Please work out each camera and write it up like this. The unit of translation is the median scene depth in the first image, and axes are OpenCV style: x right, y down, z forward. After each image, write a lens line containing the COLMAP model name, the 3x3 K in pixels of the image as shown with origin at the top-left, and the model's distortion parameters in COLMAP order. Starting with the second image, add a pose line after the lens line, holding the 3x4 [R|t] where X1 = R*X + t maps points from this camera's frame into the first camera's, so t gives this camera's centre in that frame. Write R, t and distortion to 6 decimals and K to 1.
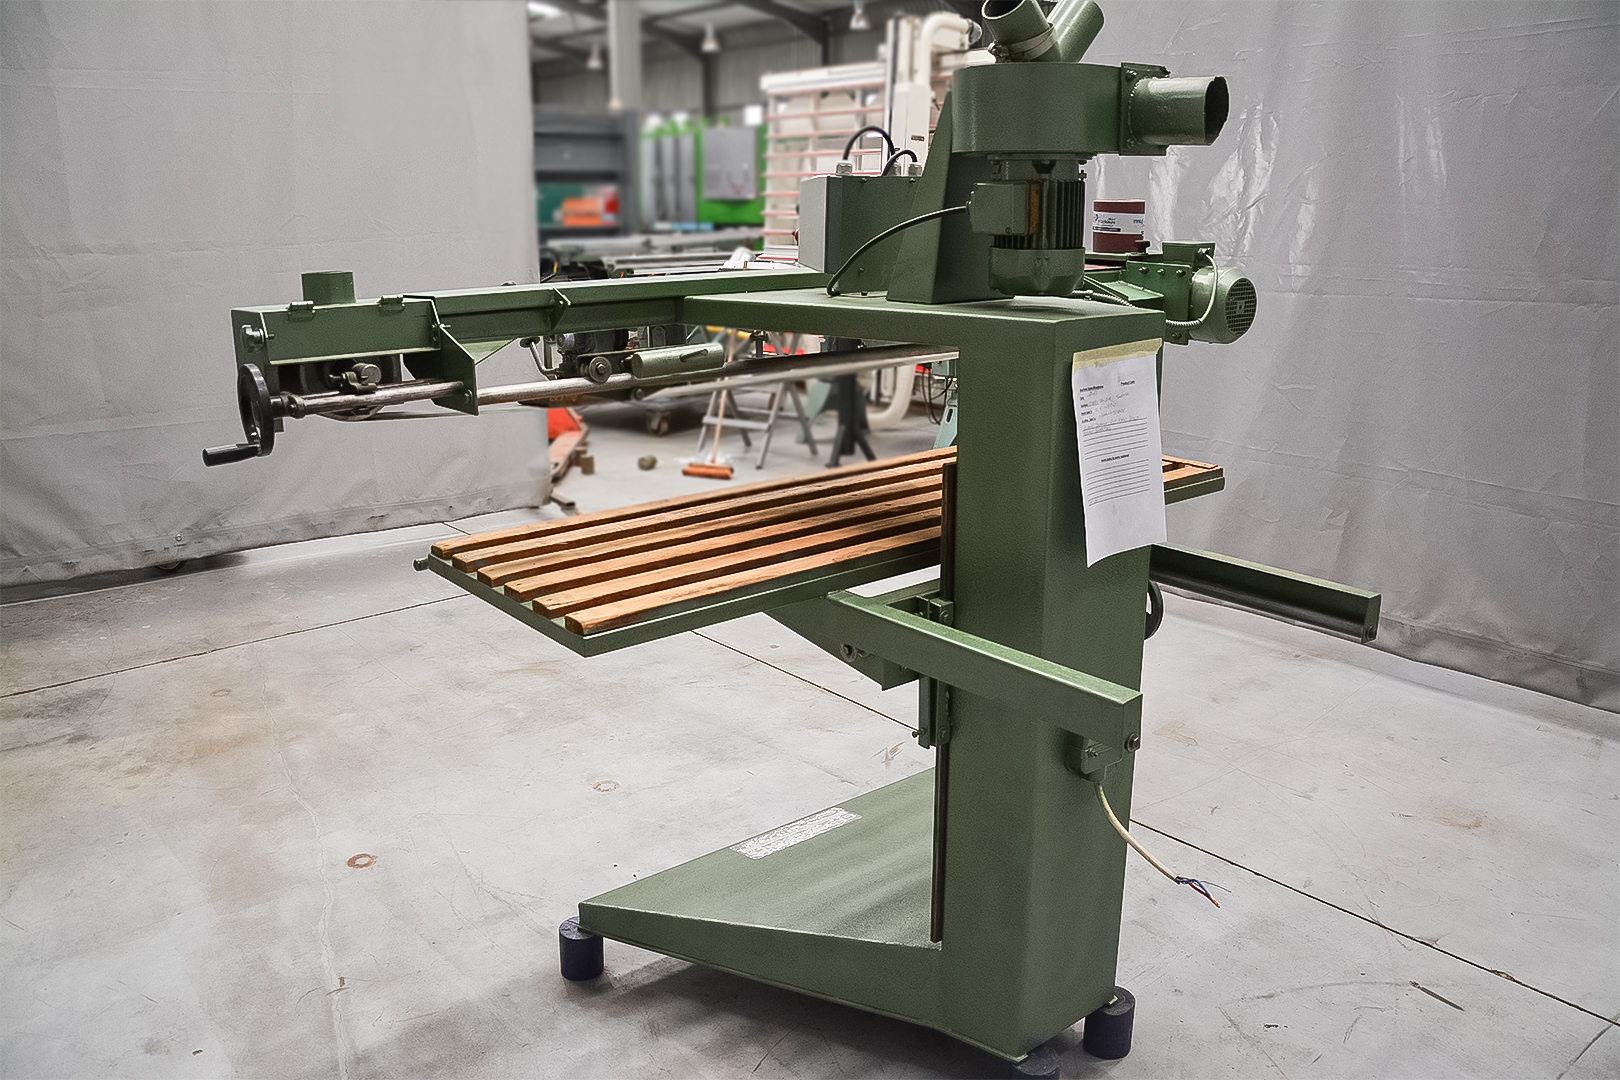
lens RADIAL K [[1263.9, 0, 820.7], [0, 1263.9, 541.6], [0, 0, 1]] dist [-0.156410, 0.118167]
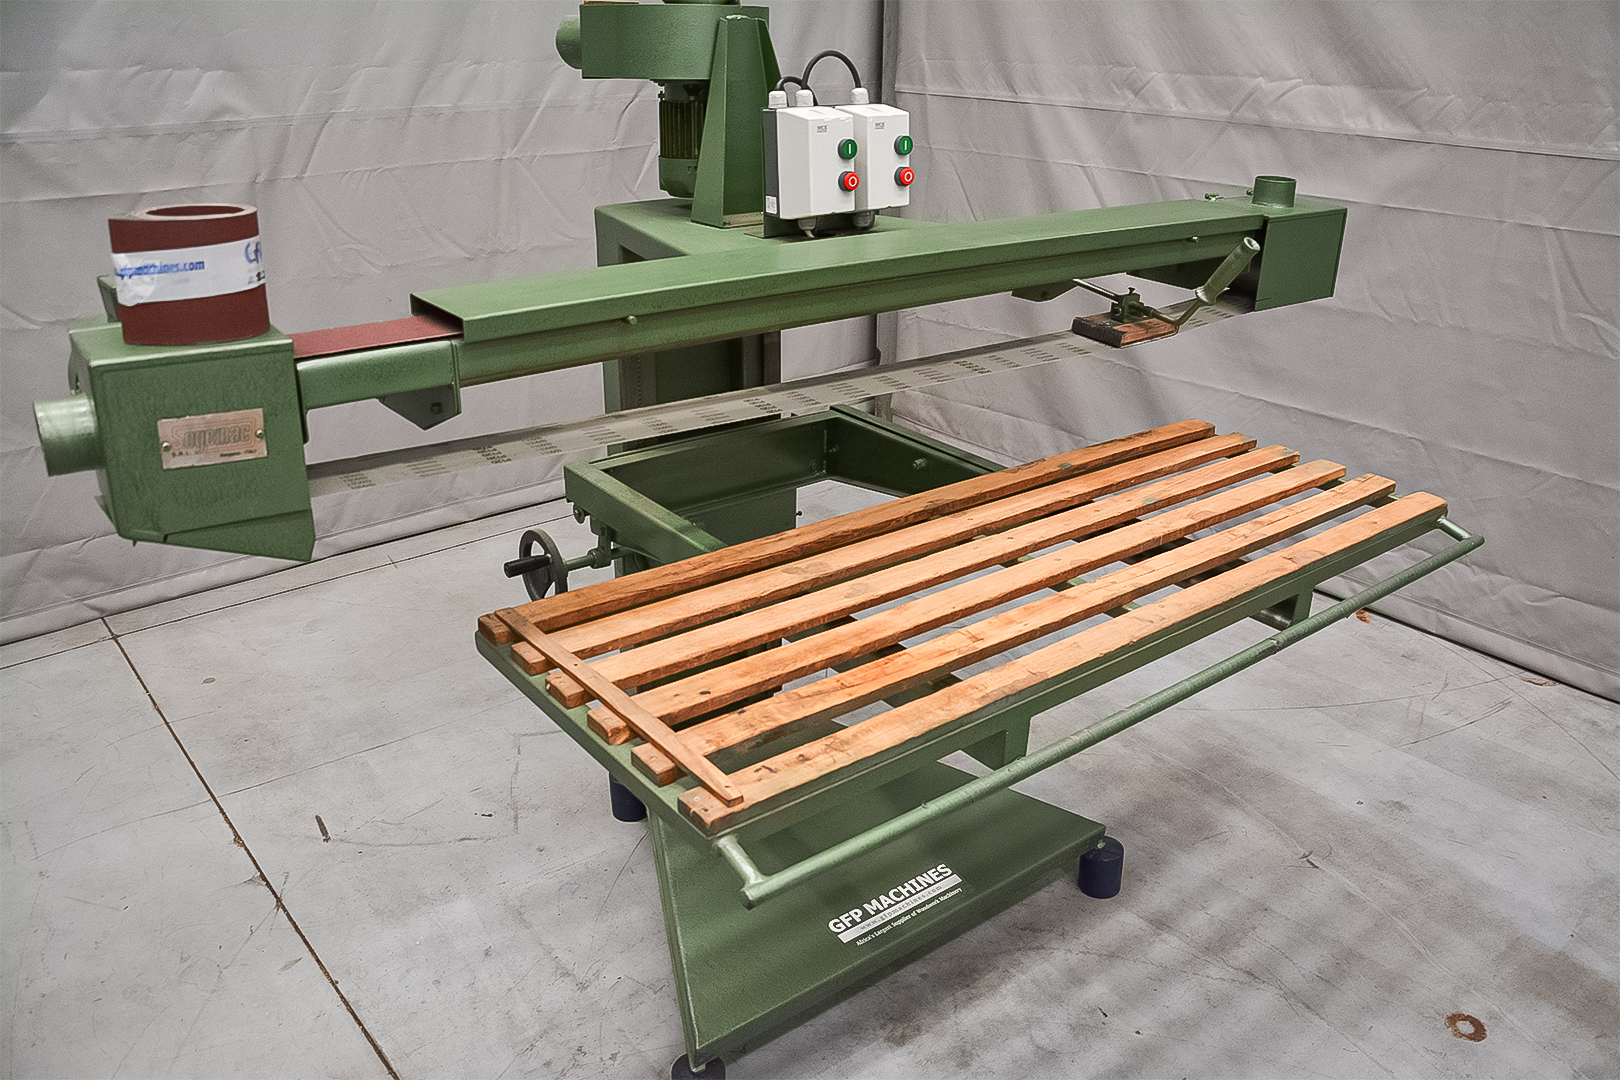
lens RADIAL K [[1263.9, 0, 820.7], [0, 1263.9, 541.6], [0, 0, 1]] dist [-0.156410, 0.118167]
pose [[-0.999876, -0.007717, 0.013692, 0.018594], [0.002431, 0.784766, 0.619787, -0.361250], [-0.015528, 0.619744, -0.784651, 1.139010]]
